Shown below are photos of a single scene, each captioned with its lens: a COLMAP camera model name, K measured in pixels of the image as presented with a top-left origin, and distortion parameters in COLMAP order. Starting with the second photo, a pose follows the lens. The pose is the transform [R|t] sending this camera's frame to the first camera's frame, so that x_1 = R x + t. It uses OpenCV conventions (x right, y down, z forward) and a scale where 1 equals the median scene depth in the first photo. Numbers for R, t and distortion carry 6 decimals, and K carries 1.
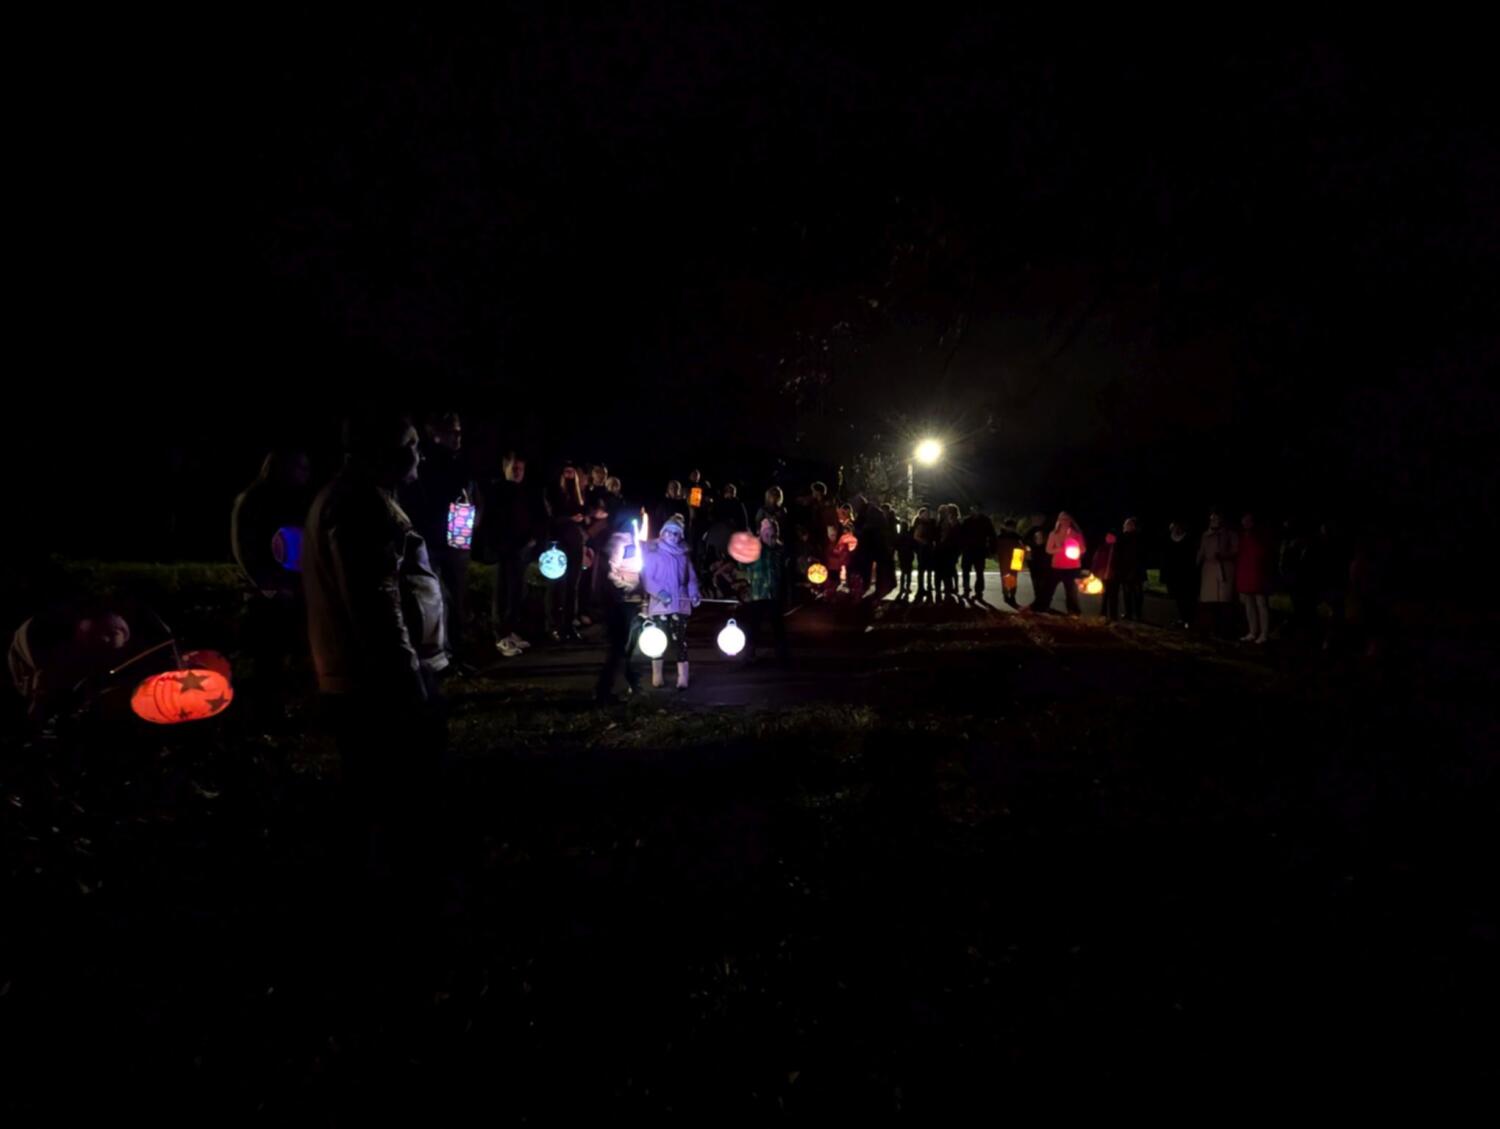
lens RADIAL K [[530.2, 0, 745.5], [0, 530.2, 566.7], [0, 0, 1]] dist [-0.007016, -0.000641]
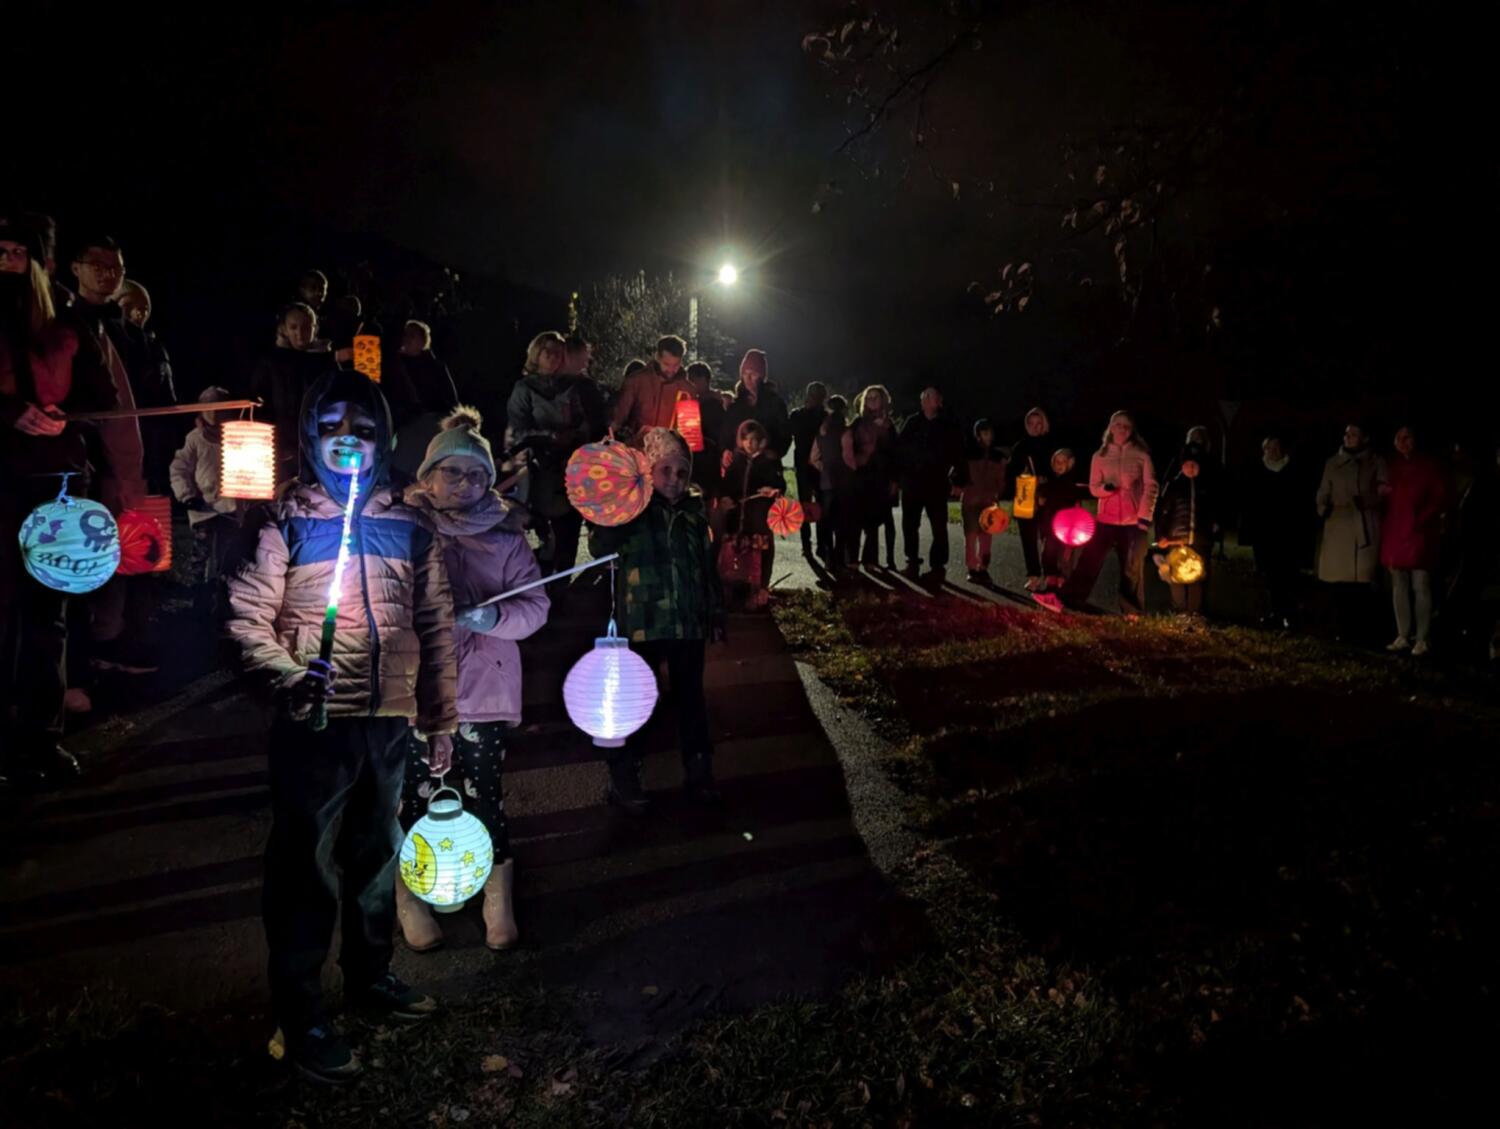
lens RADIAL K [[1051.9, 0, 750.1], [0, 1051.9, 566.2], [0, 0, 1]] dist [0.025706, -0.043663]
pose [[0.940157, -0.020009, 0.340153, -0.094493], [-0.002917, 0.997765, 0.066755, -0.024499], [-0.340729, -0.063752, 0.937998, 0.164756]]
